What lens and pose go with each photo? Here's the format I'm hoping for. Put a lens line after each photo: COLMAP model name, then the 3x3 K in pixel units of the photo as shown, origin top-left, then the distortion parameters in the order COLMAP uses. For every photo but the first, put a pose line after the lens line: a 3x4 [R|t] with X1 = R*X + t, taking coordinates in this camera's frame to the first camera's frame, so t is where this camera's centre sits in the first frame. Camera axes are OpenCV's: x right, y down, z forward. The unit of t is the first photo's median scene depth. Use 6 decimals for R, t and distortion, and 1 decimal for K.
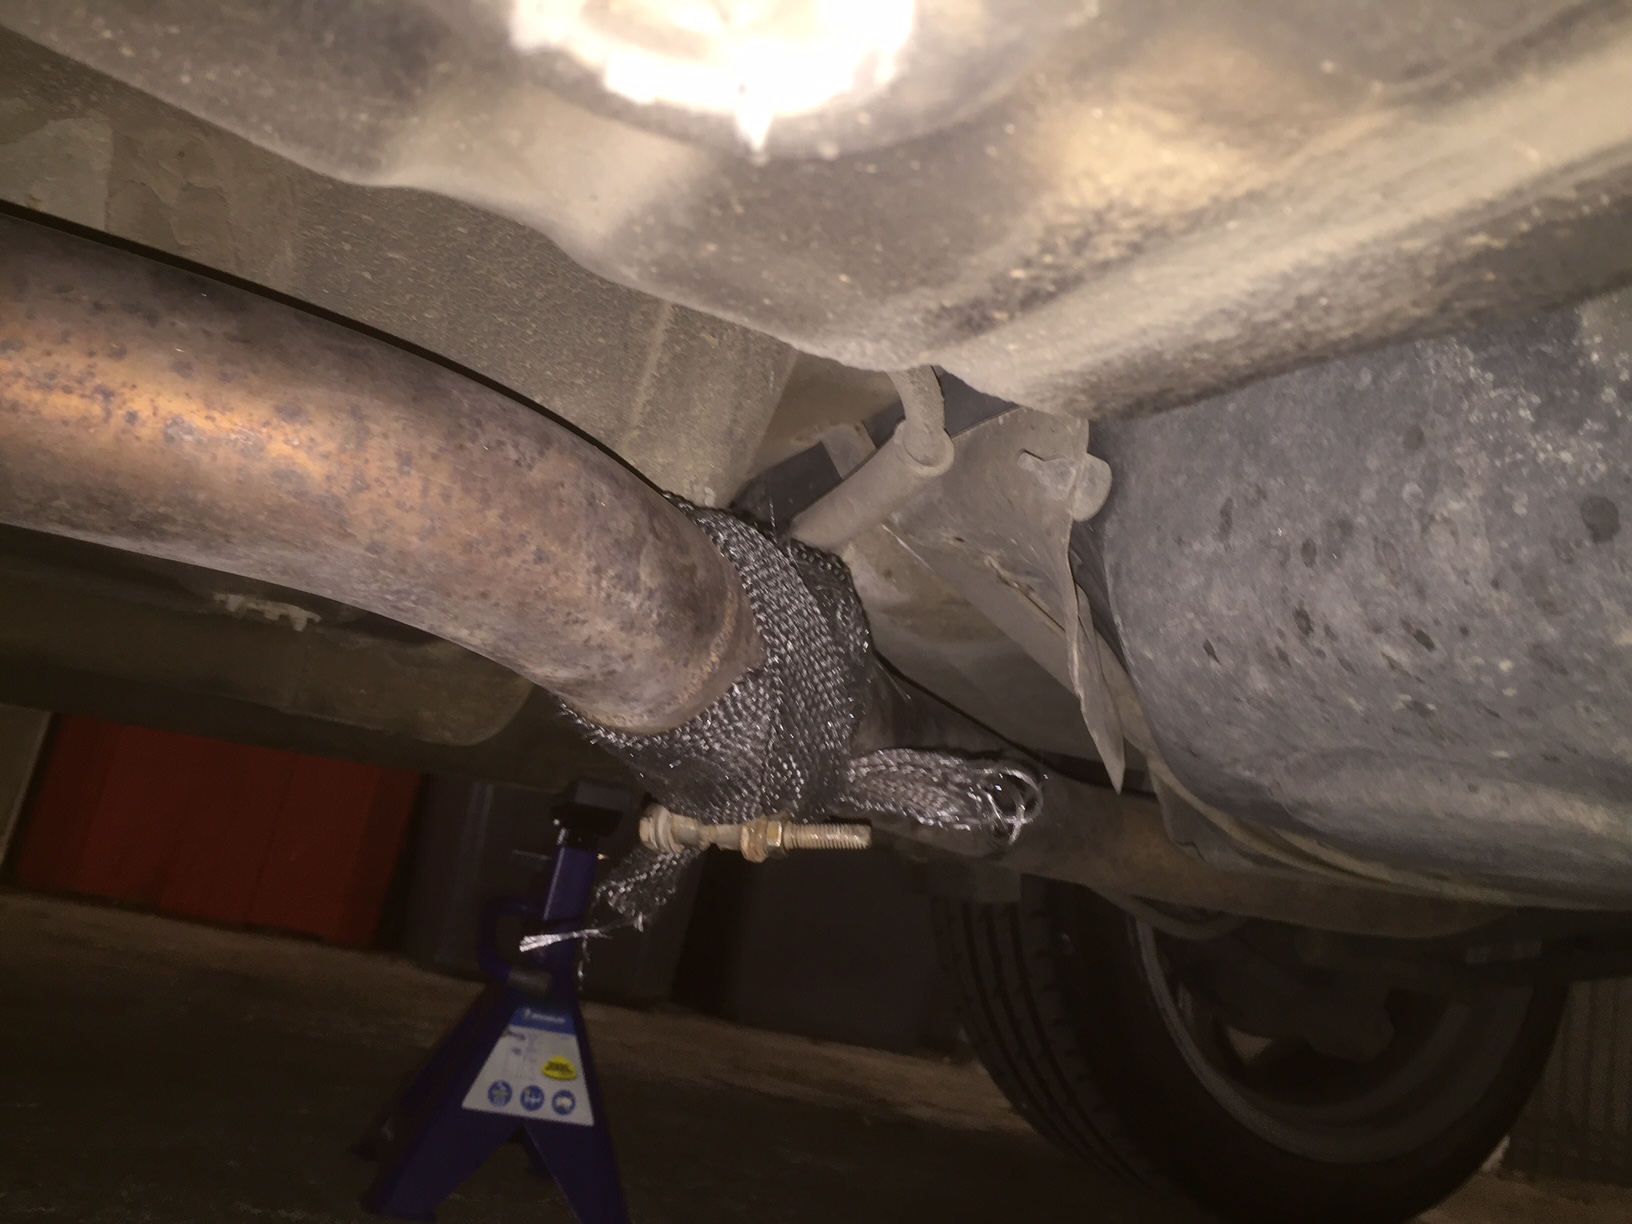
lens RADIAL K [[1392.1, 0, 810.8], [0, 1392.1, 609.4], [0, 0, 1]] dist [0.074799, -0.057388]
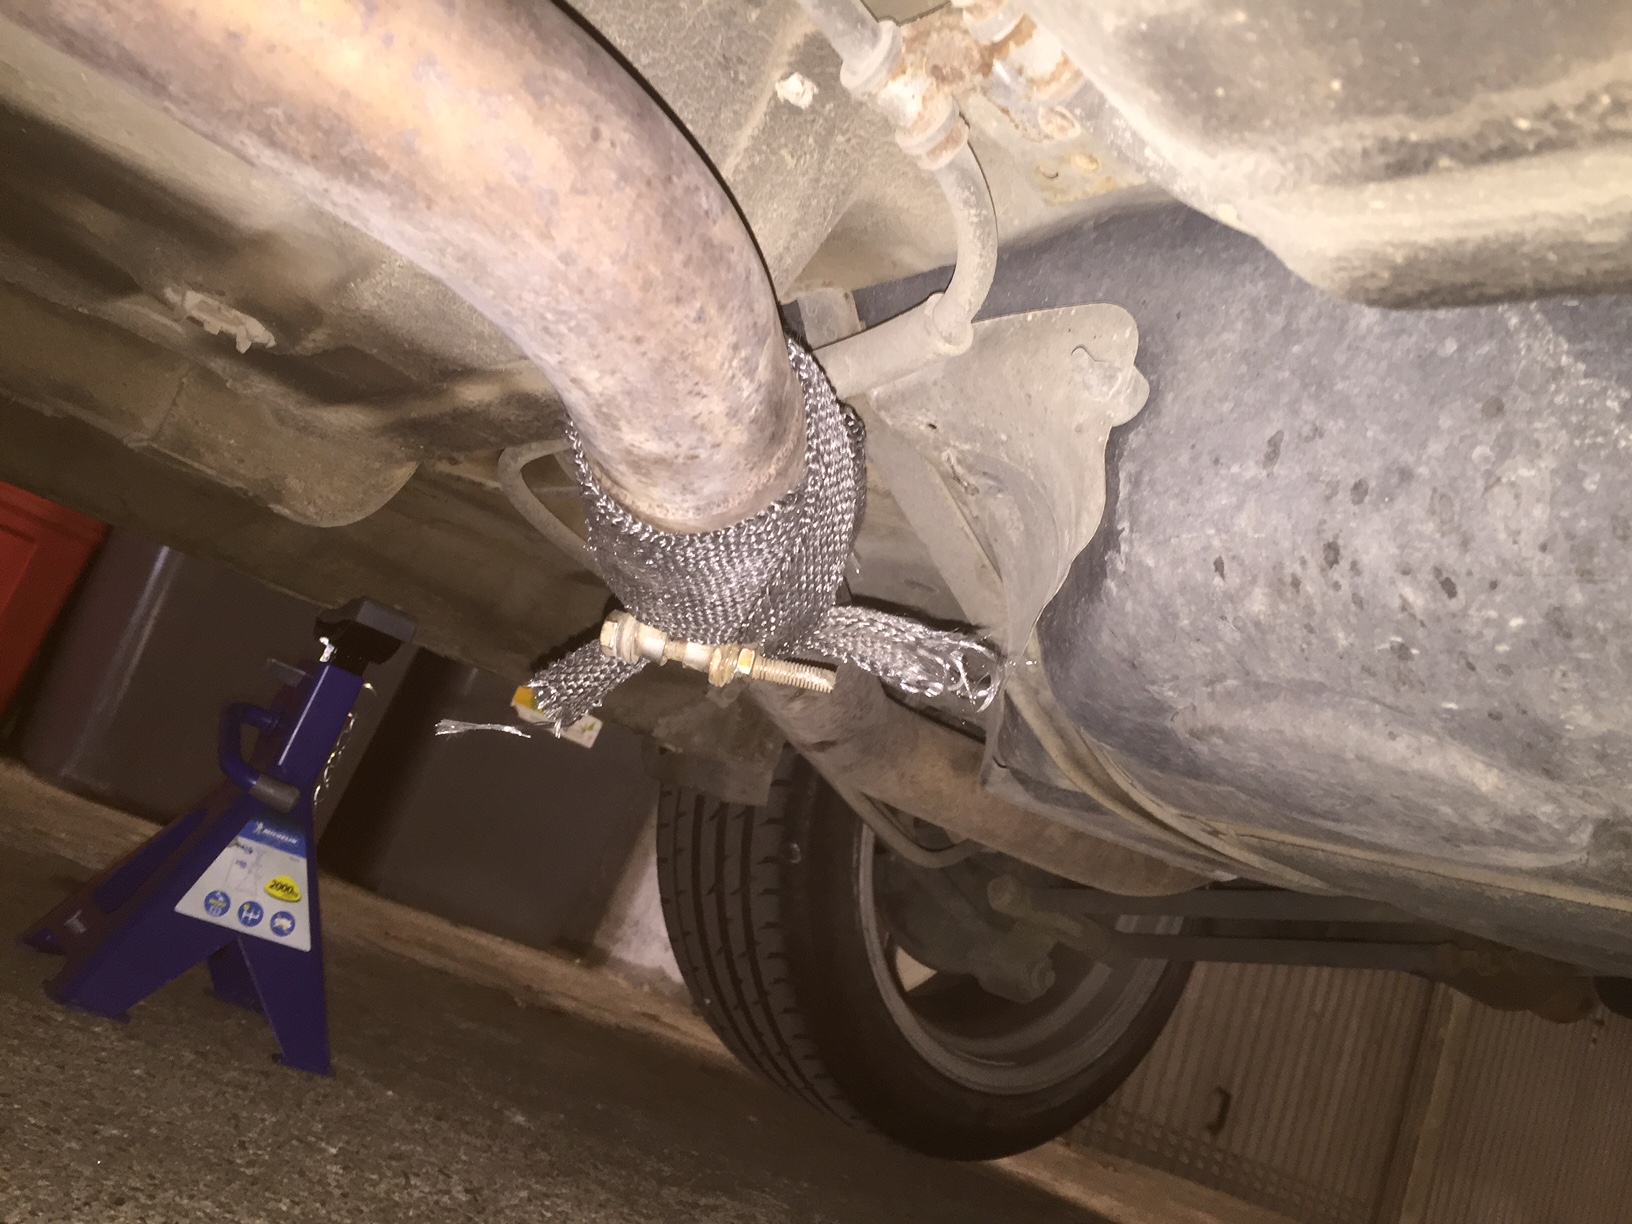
lens RADIAL K [[1392.1, 0, 811.6], [0, 1392.1, 607.4], [0, 0, 1]] dist [0.074799, -0.057388]
pose [[0.951047, 0.206447, 0.229975, -0.257160], [-0.217850, 0.975661, 0.025059, 0.101617], [-0.219204, -0.073932, 0.972874, 0.015598]]
